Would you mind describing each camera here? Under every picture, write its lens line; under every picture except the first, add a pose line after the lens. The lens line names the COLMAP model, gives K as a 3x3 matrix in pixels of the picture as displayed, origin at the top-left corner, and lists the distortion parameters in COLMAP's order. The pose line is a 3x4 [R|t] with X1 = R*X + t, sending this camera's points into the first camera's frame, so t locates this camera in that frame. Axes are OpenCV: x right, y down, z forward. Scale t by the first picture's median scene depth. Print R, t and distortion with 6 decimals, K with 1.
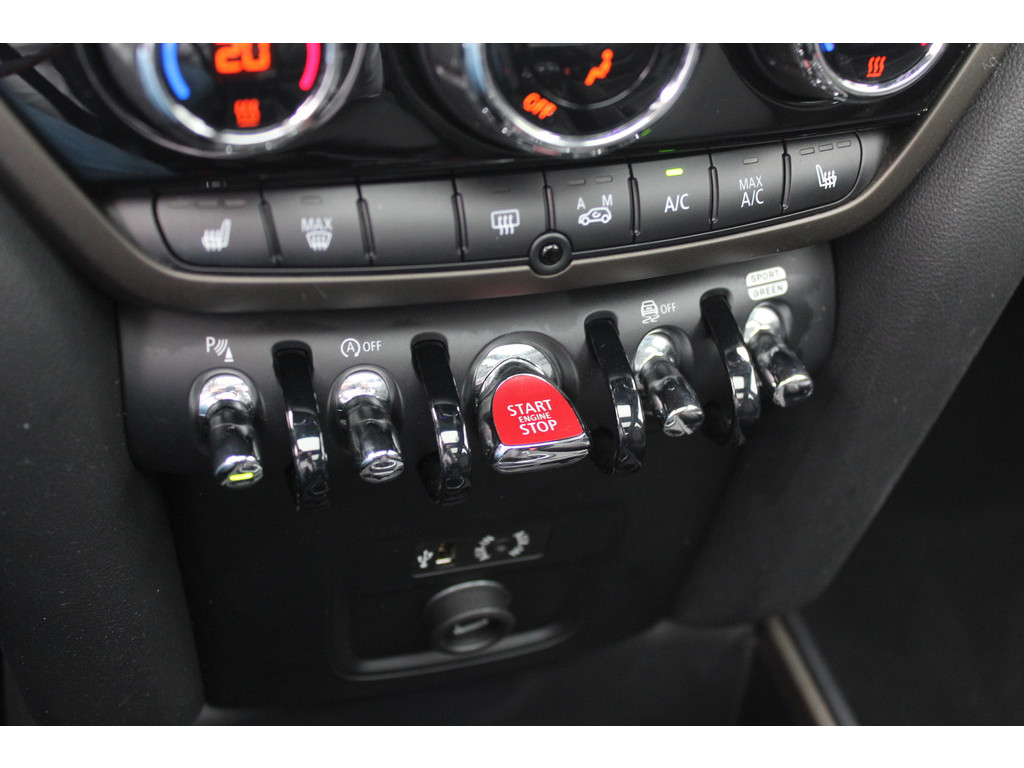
lens RADIAL K [[1437.7, 0, 512.0], [0, 1437.7, 384.0], [0, 0, 1]] dist [-0.029693, 0.017280]
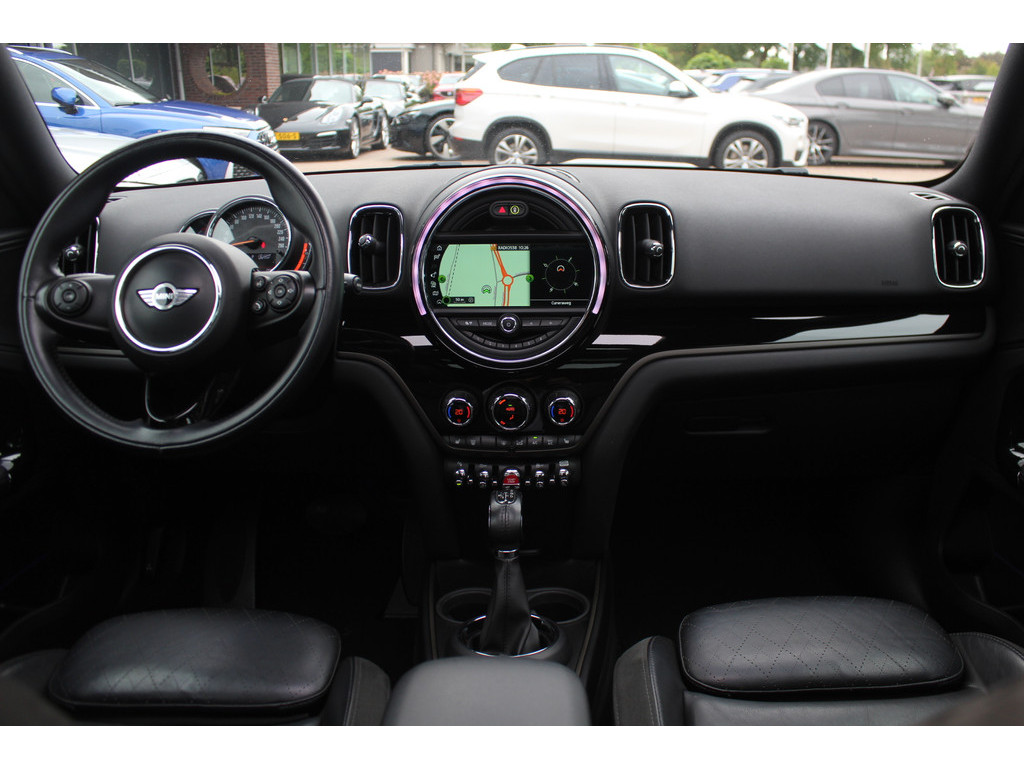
lens RADIAL K [[865.1, 0, 512.0], [0, 865.1, 384.0], [0, 0, 1]] dist [-0.150340, 0.136082]
pose [[0.943614, 0.027395, -0.329913, 1.127065], [-0.129132, 0.948086, -0.290616, 0.647851], [0.304825, 0.316831, 0.898165, -2.146823]]
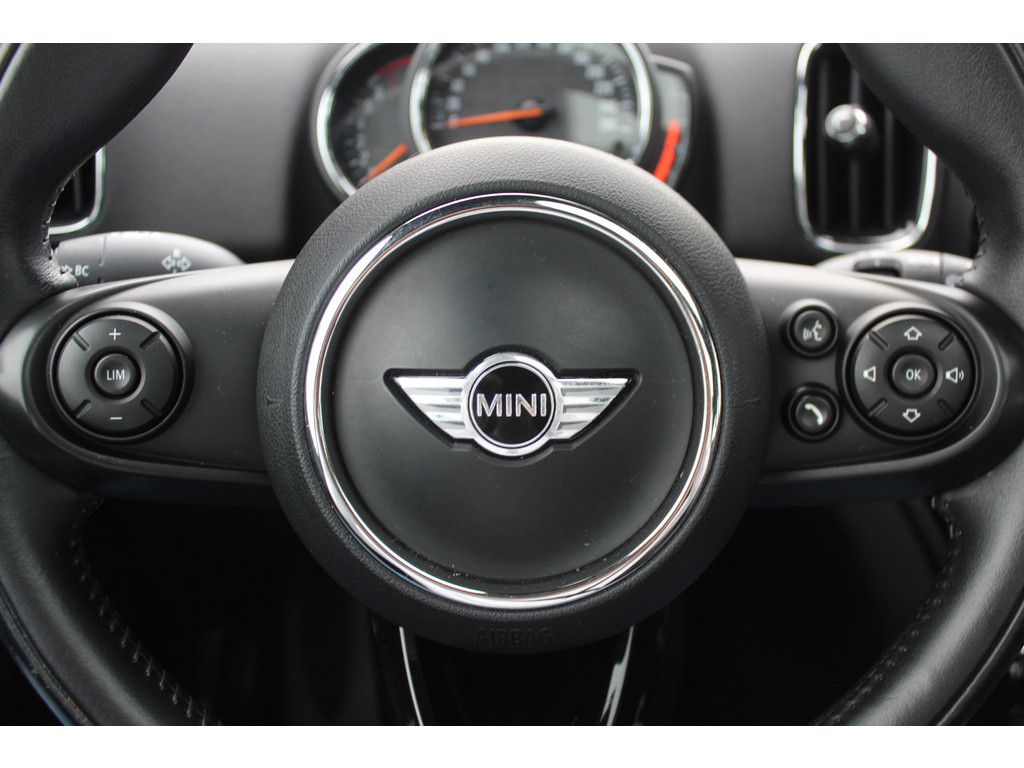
lens RADIAL K [[953.5, 0, 512.0], [0, 953.5, 384.0], [0, 0, 1]] dist [-0.137119, 0.156495]
pose [[0.957613, 0.091254, -0.273221, -0.585841], [-0.122766, 0.987332, -0.100519, -0.186920], [0.260587, 0.129801, 0.956685, -0.922433]]
